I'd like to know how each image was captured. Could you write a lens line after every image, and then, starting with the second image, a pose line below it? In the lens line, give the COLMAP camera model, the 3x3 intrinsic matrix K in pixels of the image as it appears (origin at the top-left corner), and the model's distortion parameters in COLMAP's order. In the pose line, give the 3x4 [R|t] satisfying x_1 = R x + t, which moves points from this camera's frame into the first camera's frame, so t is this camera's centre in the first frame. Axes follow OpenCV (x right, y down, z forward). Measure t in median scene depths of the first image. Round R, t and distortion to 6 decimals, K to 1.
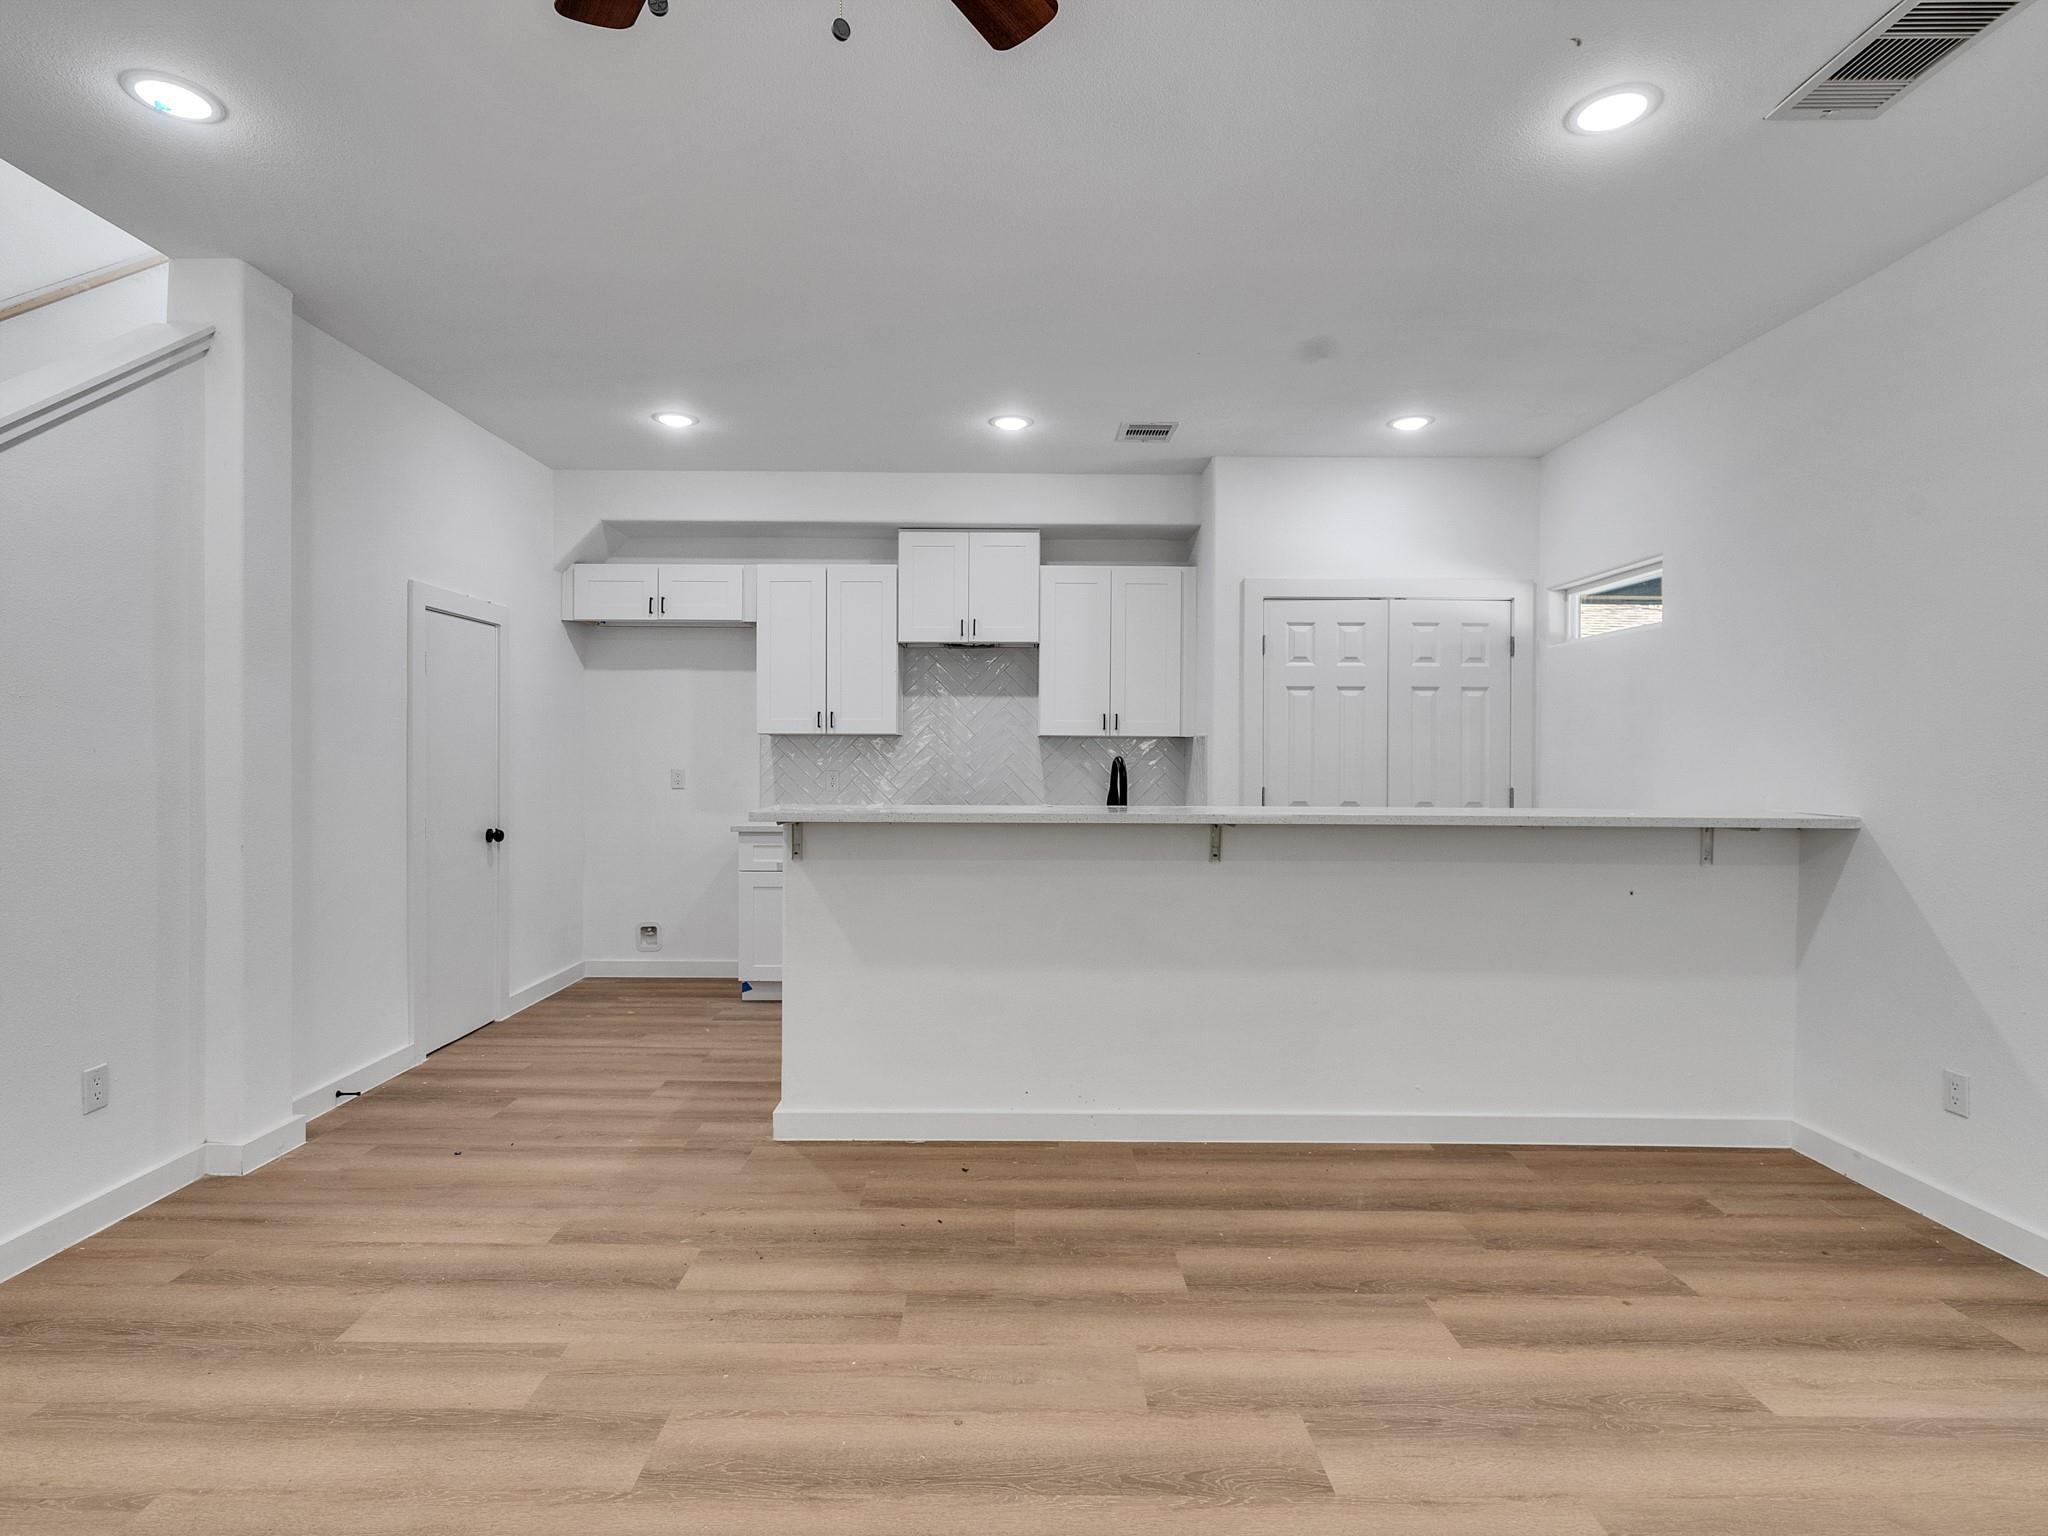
lens RADIAL K [[1047.9, 0, 1028.3], [0, 1047.9, 758.9], [0, 0, 1]] dist [-0.006252, 0.003627]
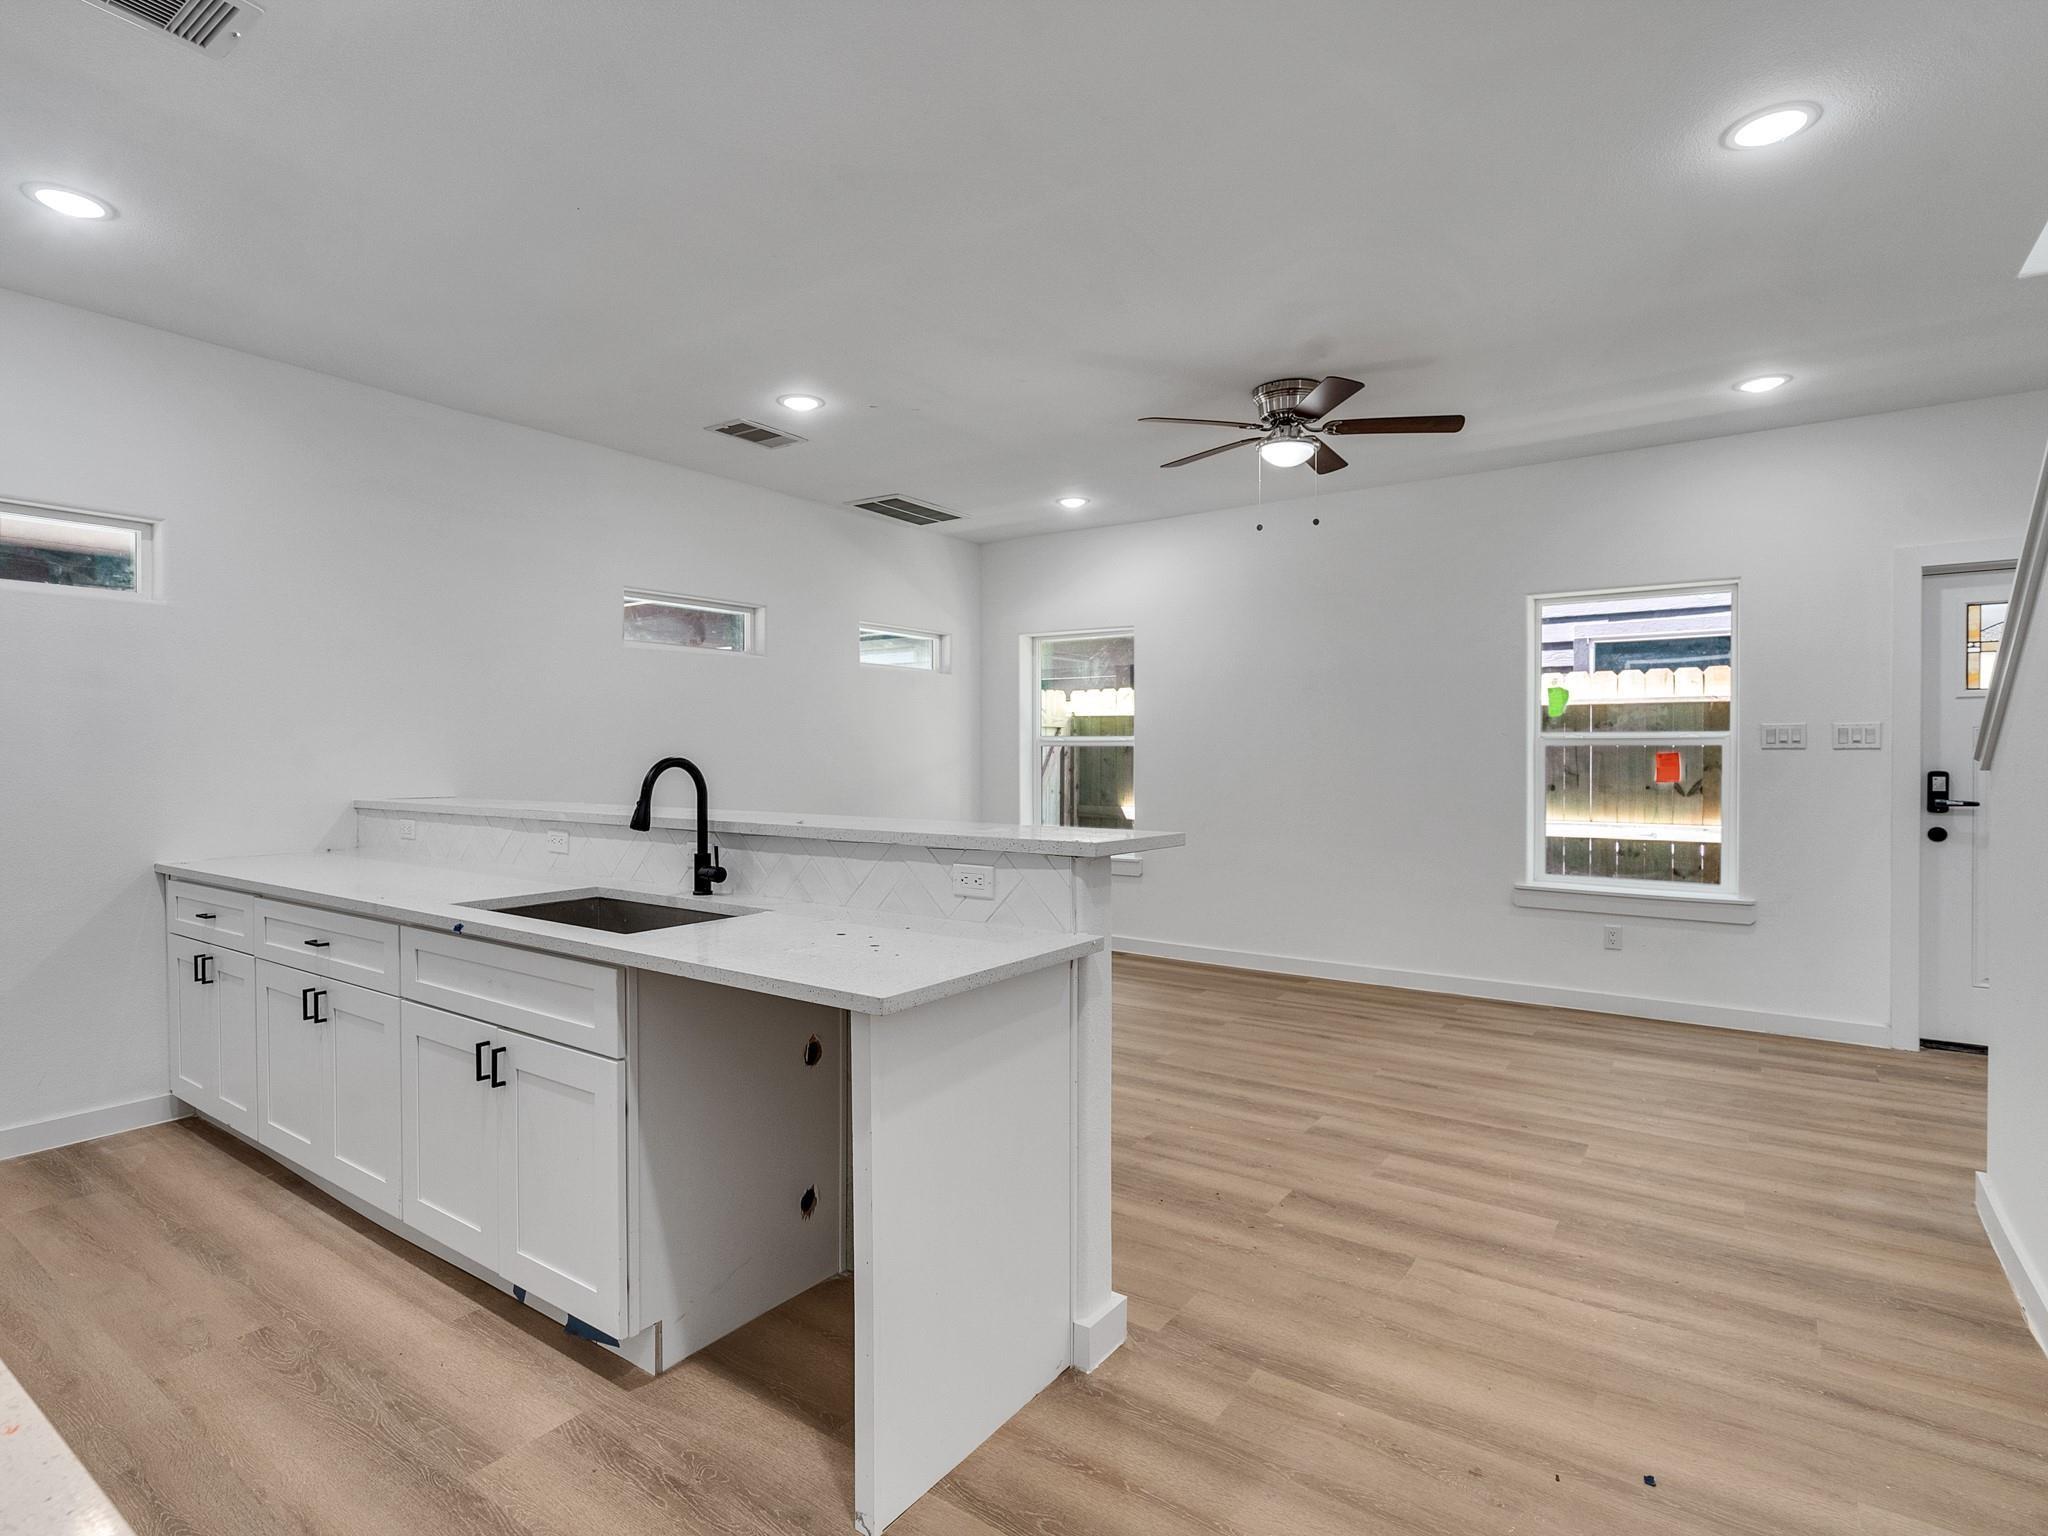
lens RADIAL K [[1047.9, 0, 1017.7], [0, 1047.9, 764.2], [0, 0, 1]] dist [-0.006252, 0.003627]
pose [[-0.808339, -0.007680, 0.588667, -0.612177], [0.004822, 0.999795, 0.019665, -0.012736], [-0.588697, 0.018734, -0.808137, 1.672305]]
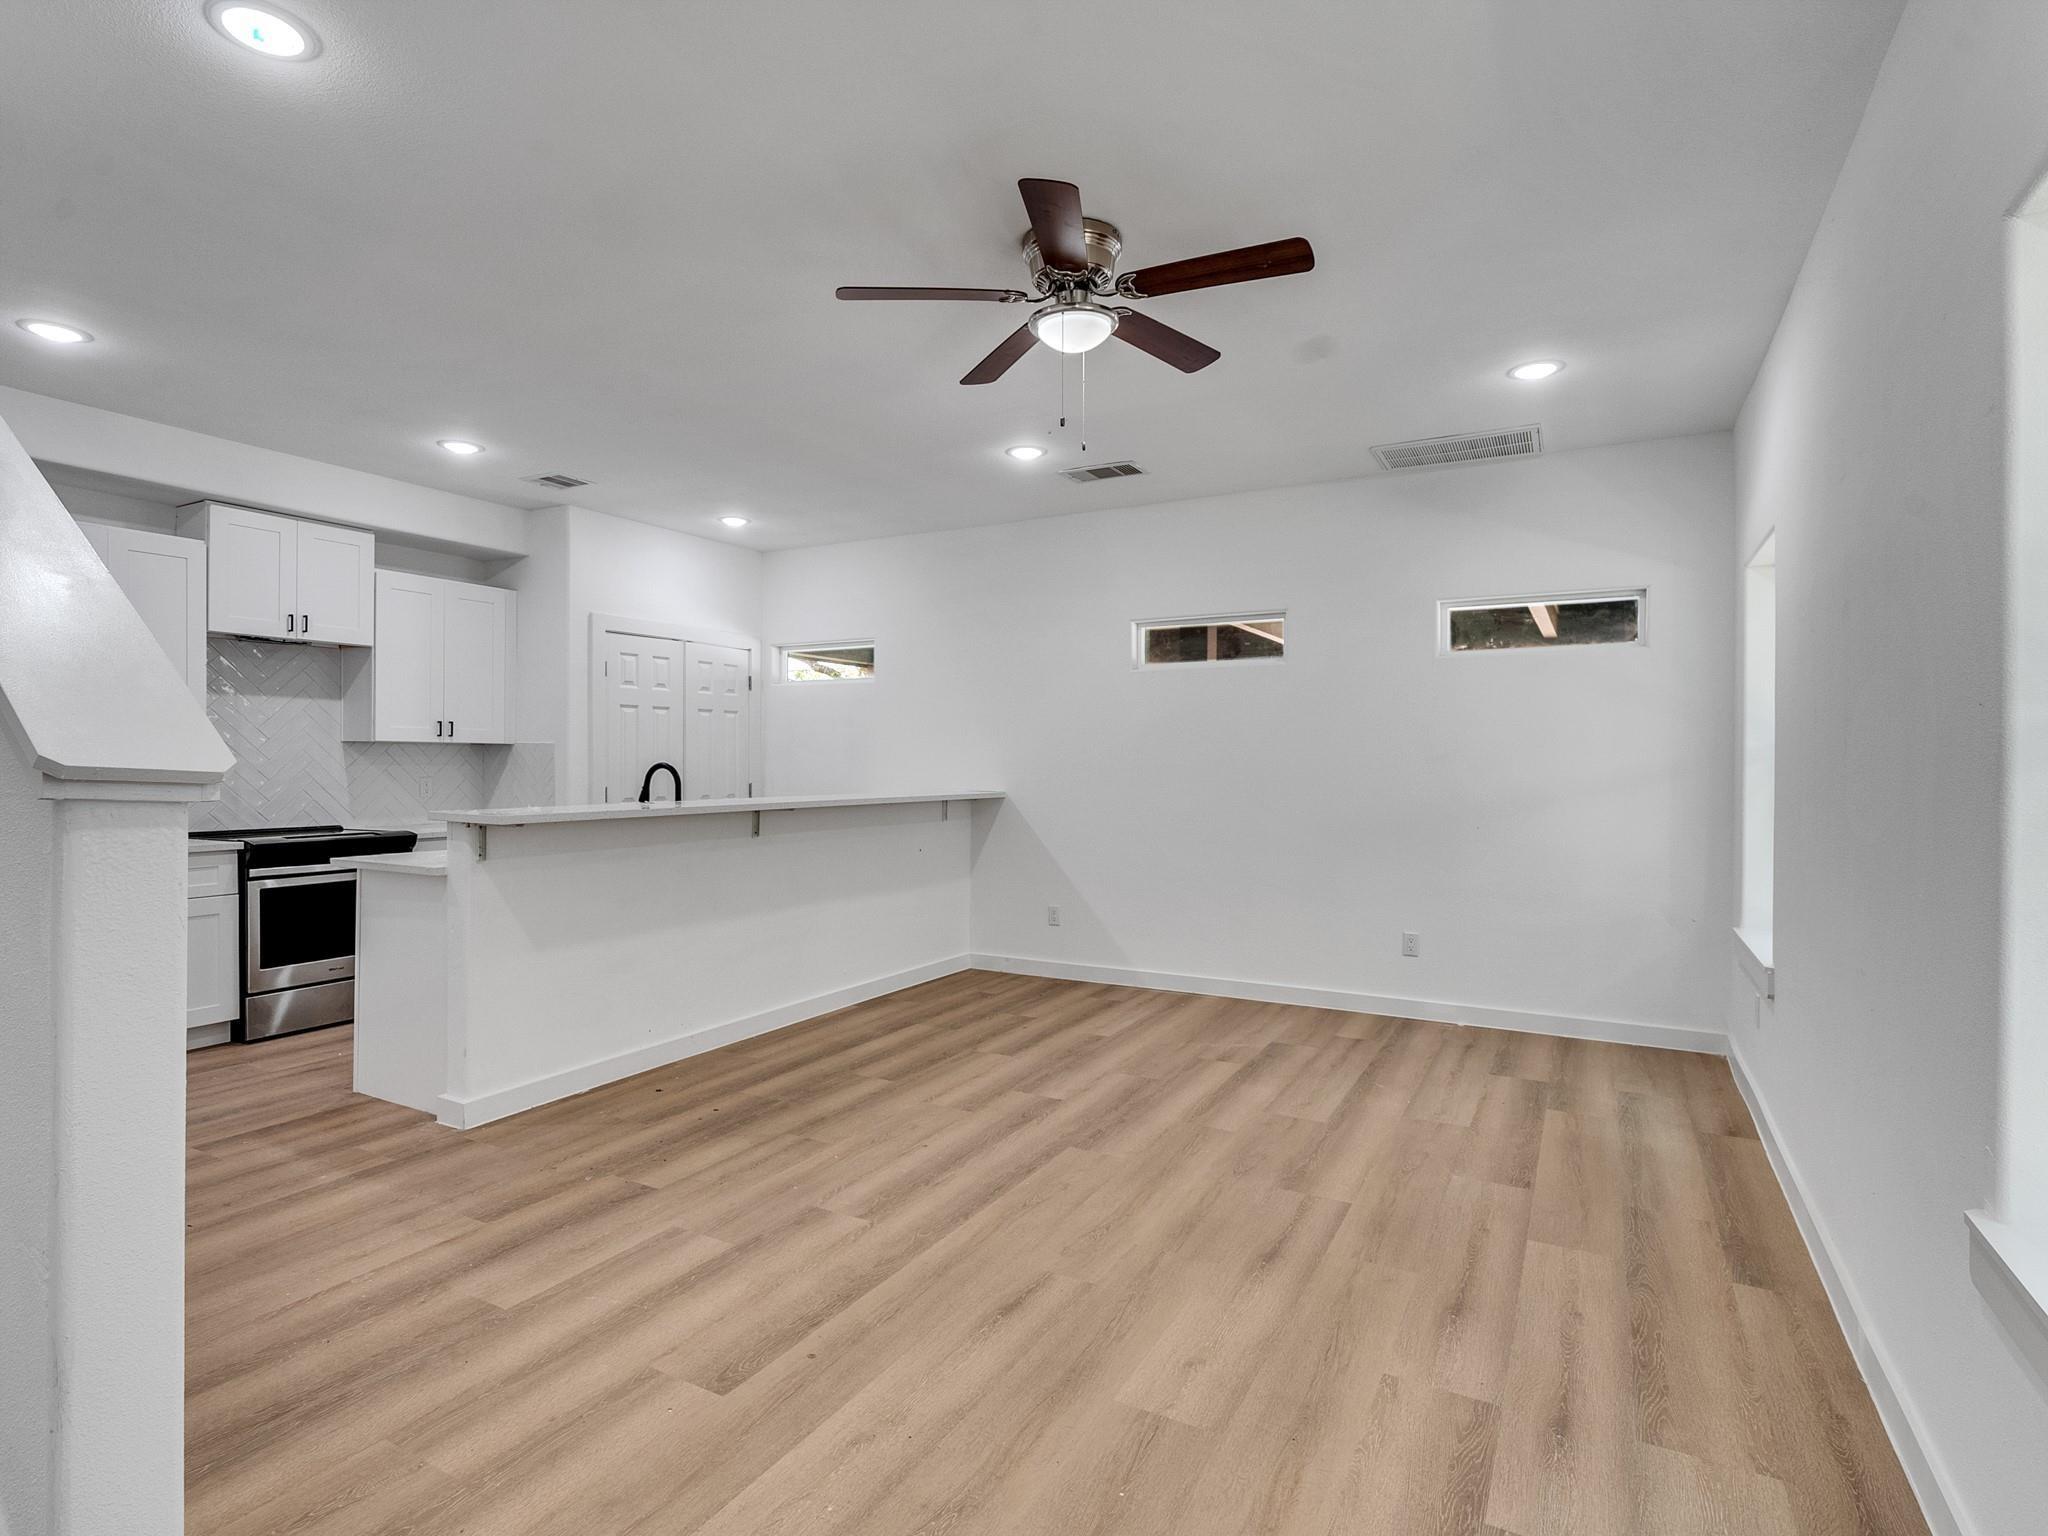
lens RADIAL K [[1047.9, 0, 991.9], [0, 1047.9, 758.4], [0, 0, 1]] dist [-0.006252, 0.003627]
pose [[0.500612, -0.001344, 0.865671, -0.943553], [0.003955, 0.999992, -0.000734, -0.005816], [-0.865663, 0.003792, 0.500613, 0.017012]]
